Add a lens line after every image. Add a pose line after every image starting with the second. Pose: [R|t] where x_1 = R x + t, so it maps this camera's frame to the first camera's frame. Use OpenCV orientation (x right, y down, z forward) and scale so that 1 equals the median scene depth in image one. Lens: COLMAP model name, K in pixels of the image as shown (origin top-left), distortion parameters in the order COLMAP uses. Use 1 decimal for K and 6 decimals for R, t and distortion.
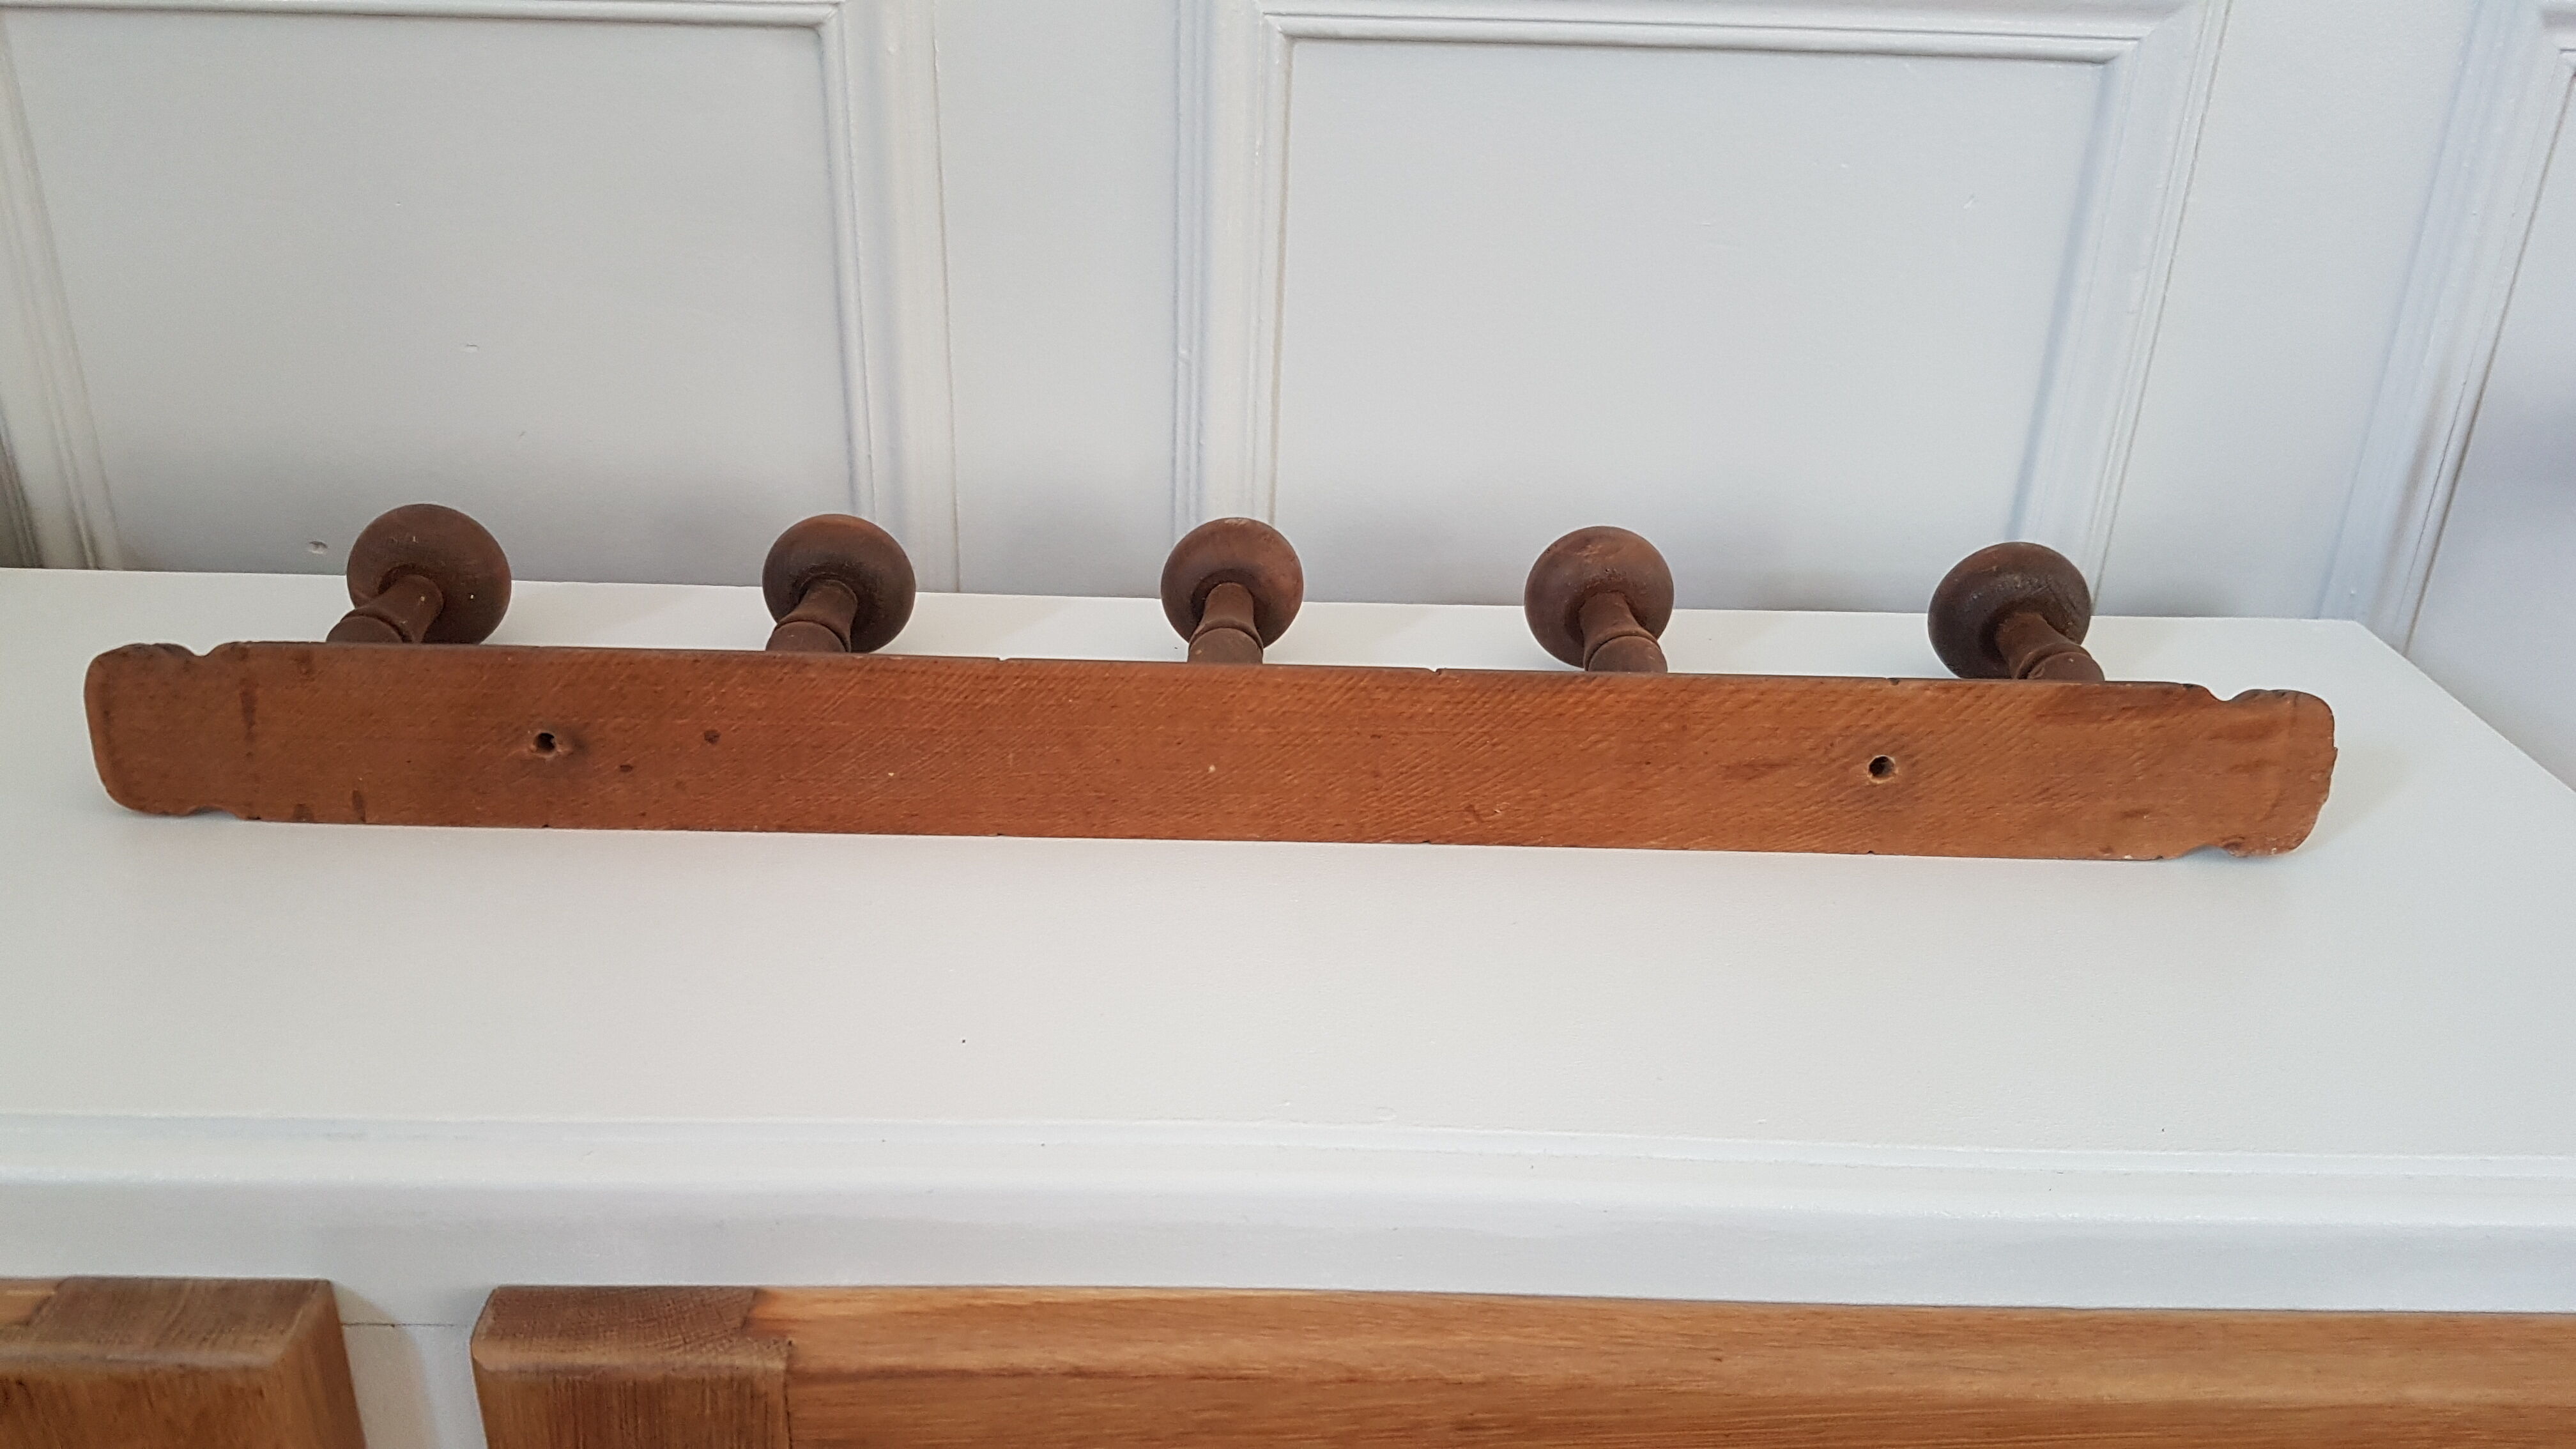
lens RADIAL K [[1978.3, 0, 1266.0], [0, 1978.3, 770.5], [0, 0, 1]] dist [0.257743, -0.494930]
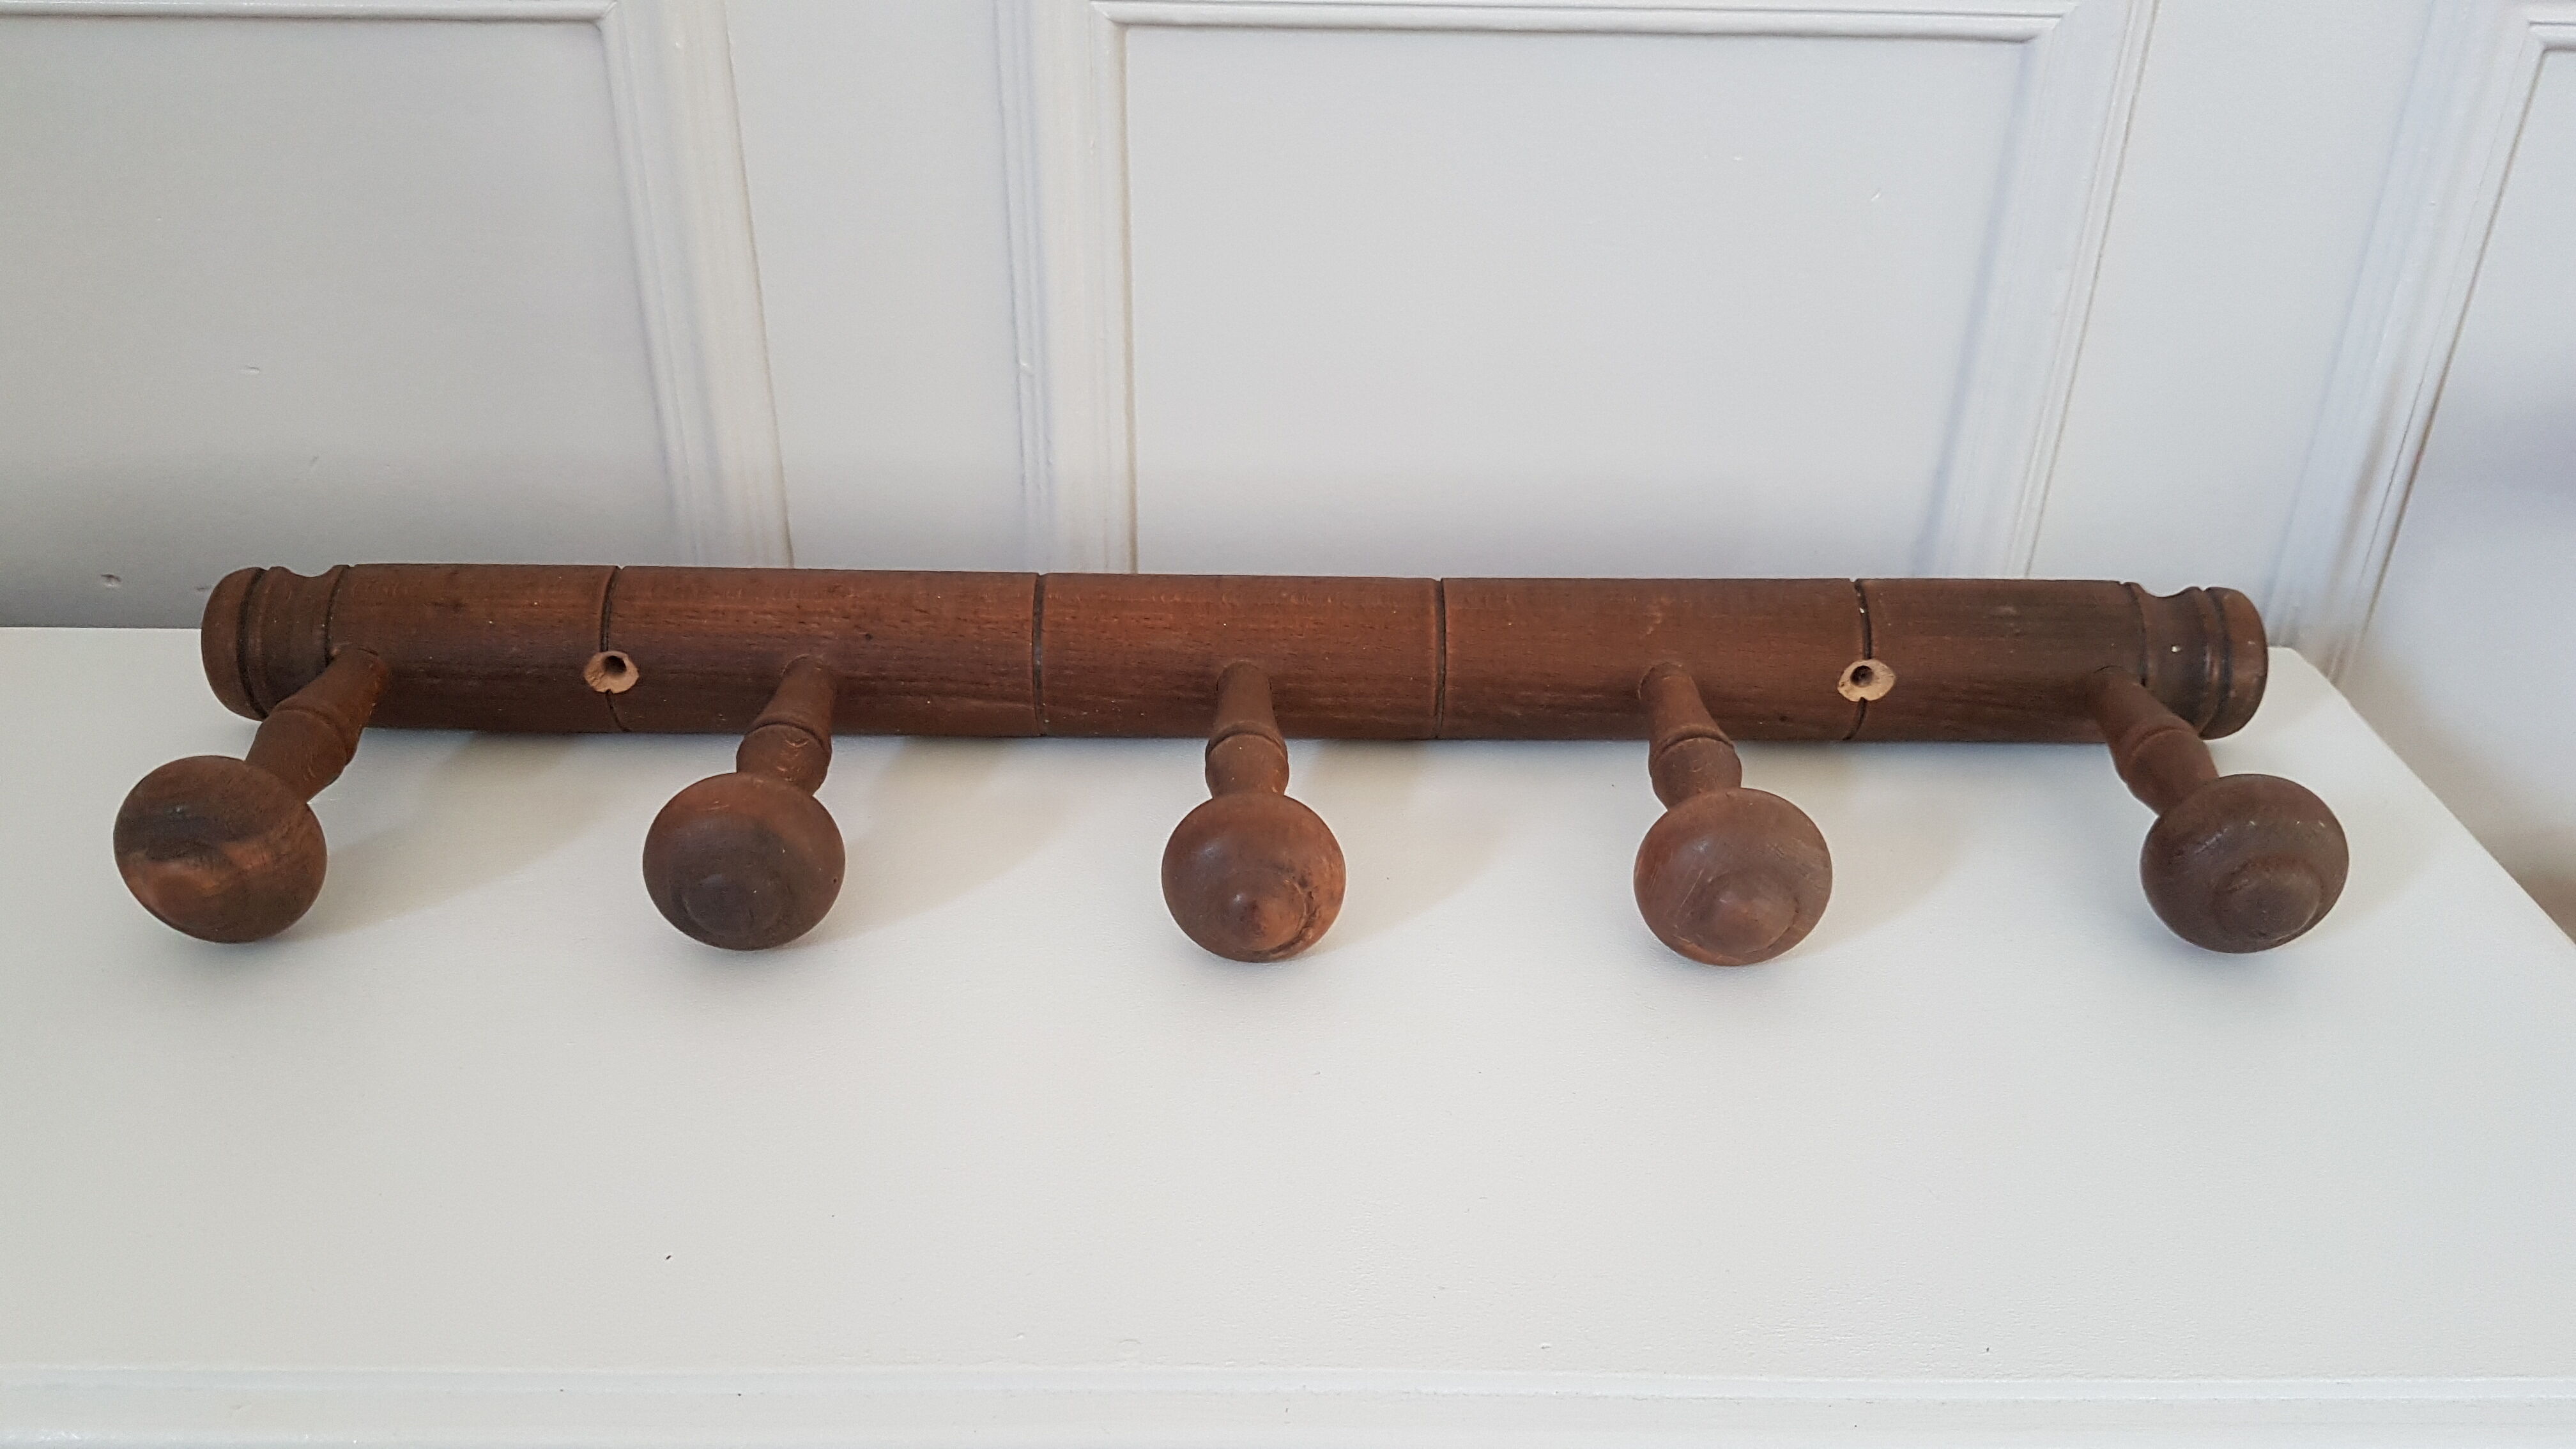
lens RADIAL K [[1985.7, 0, 1285.3], [0, 1985.7, 761.9], [0, 0, 1]] dist [0.268033, -0.570292]
pose [[0.999916, -0.009299, -0.009068, 0.141395], [0.009950, 0.997164, 0.074598, -0.158177], [0.008349, -0.074681, 0.997172, 0.111984]]
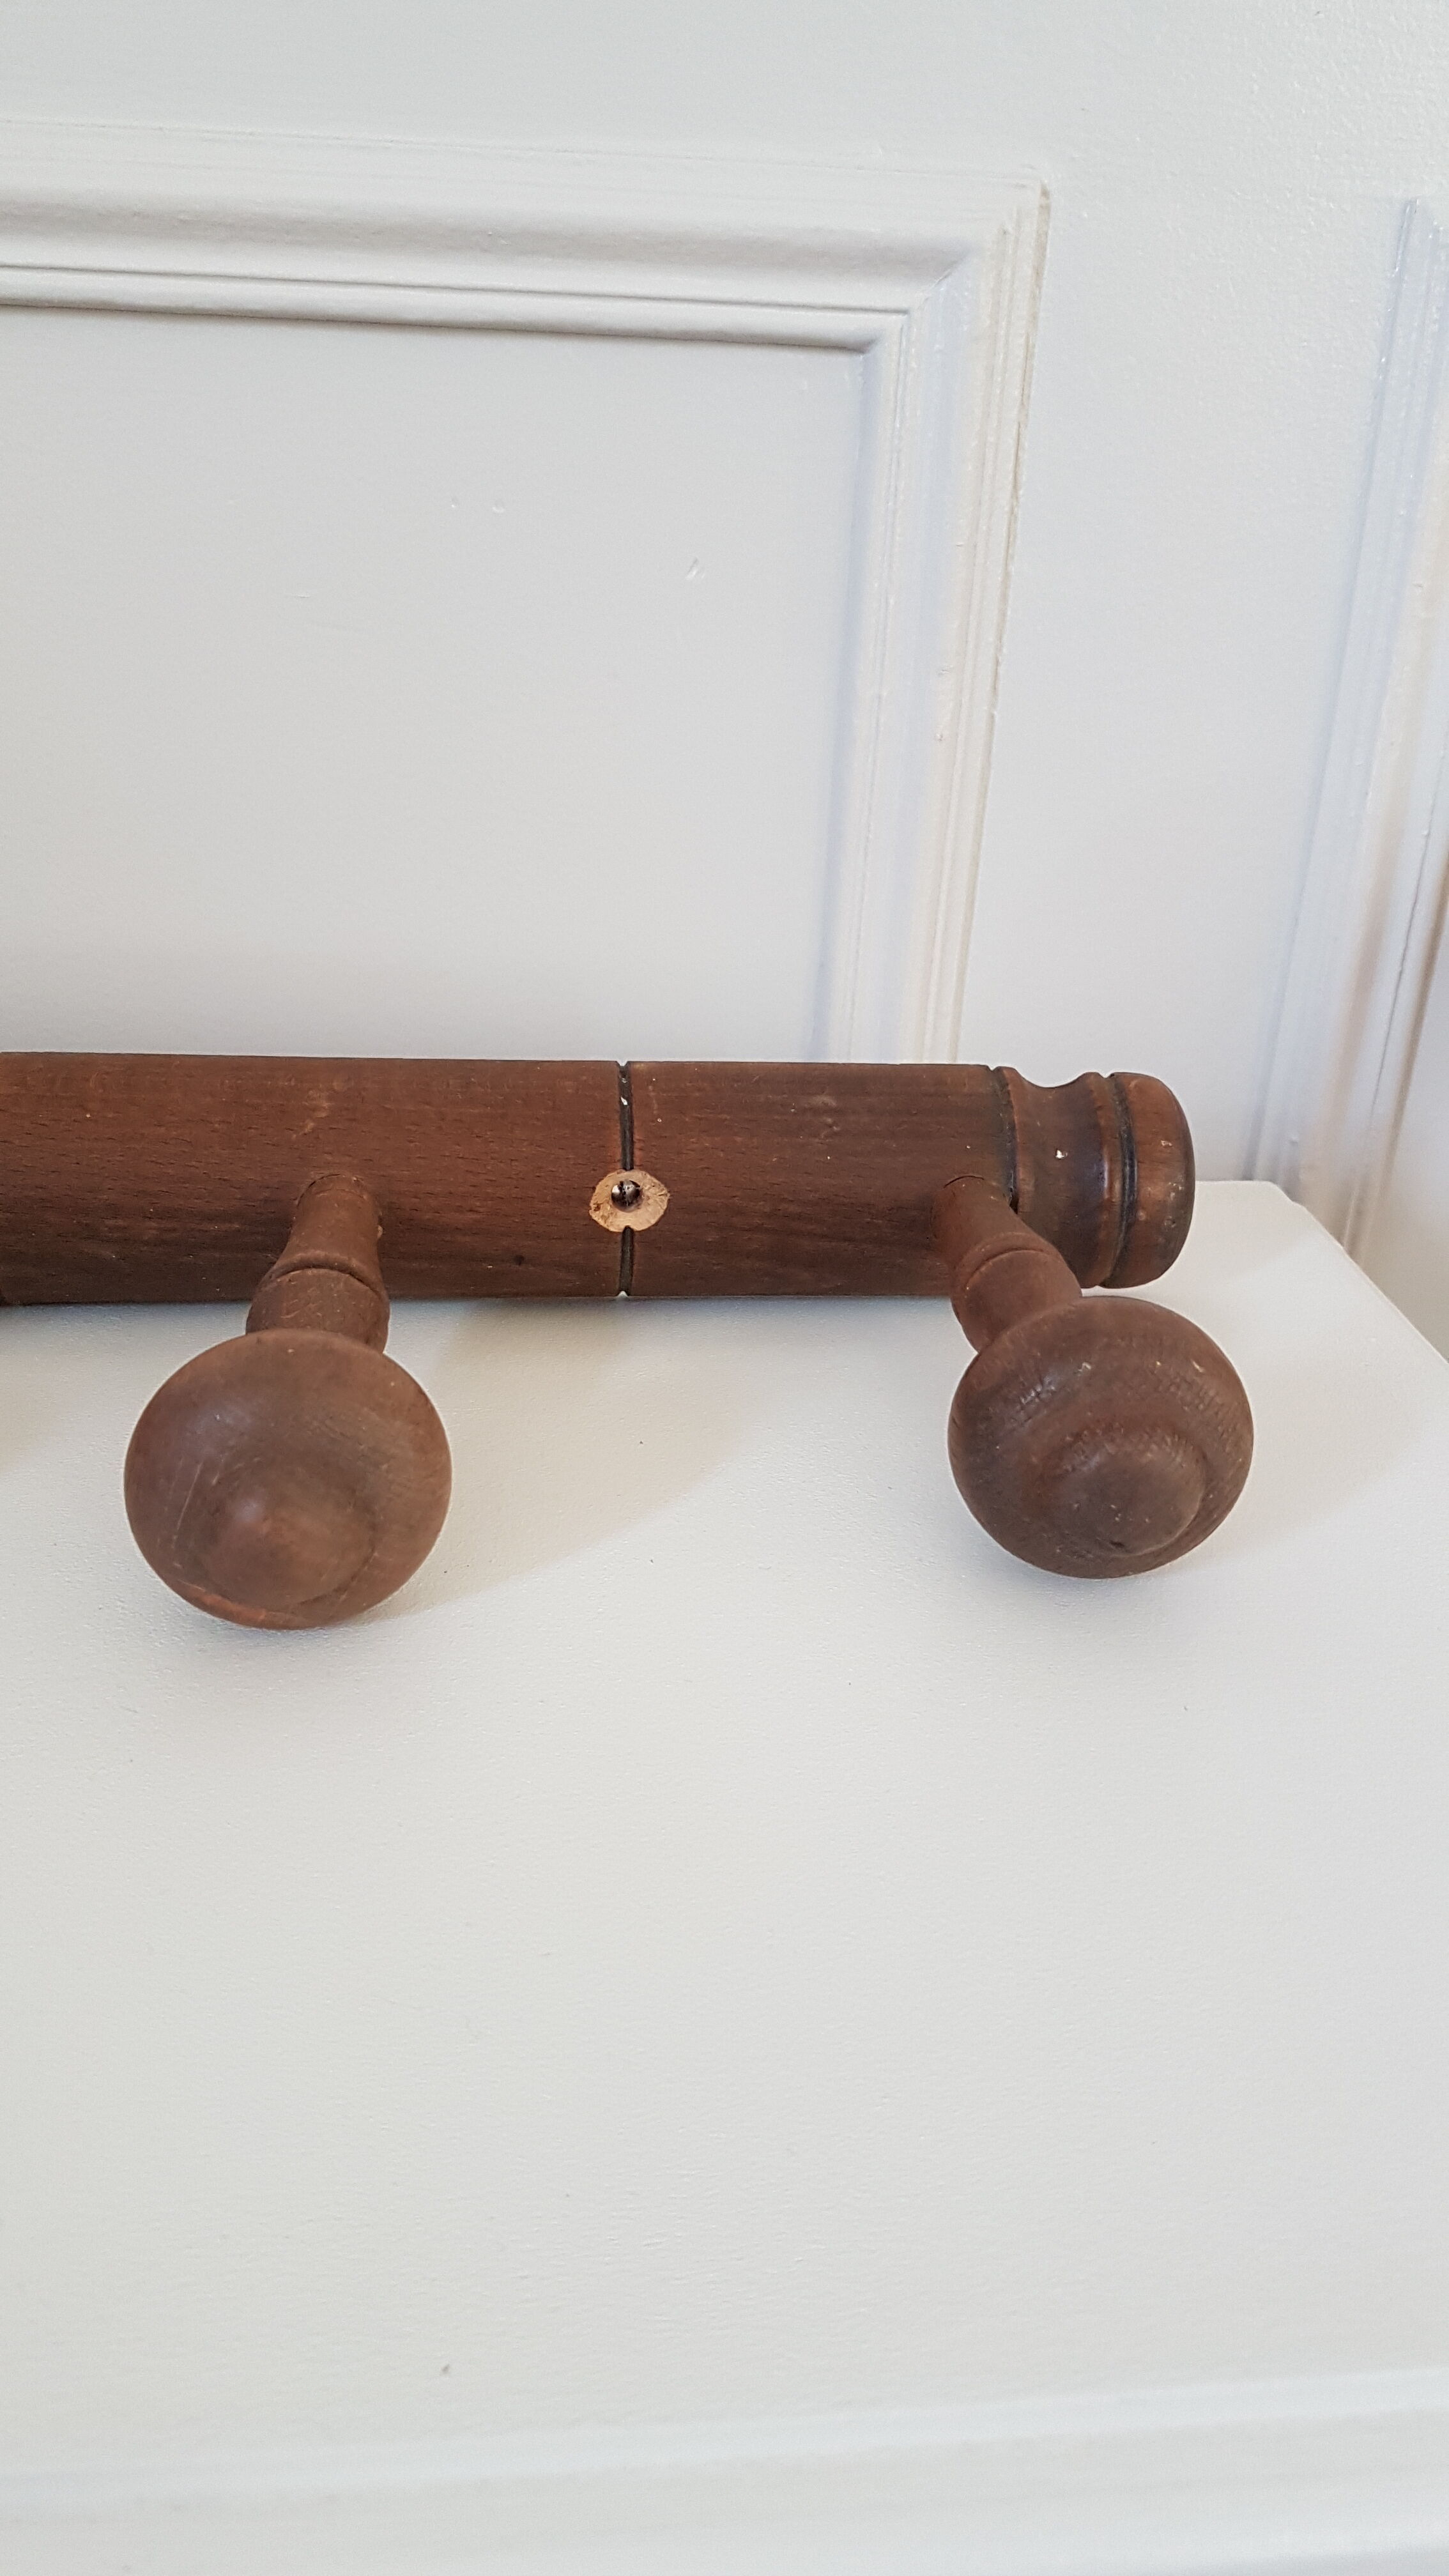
lens RADIAL K [[1985.7, 0, 724.5], [0, 1985.7, 1288.0], [0, 0, 1]] dist [0.268033, -0.570292]
pose [[0.995858, -0.026000, 0.087131, 0.476916], [0.026761, 0.999613, -0.007585, -0.060691], [-0.086900, 0.009886, 0.996168, 0.547698]]
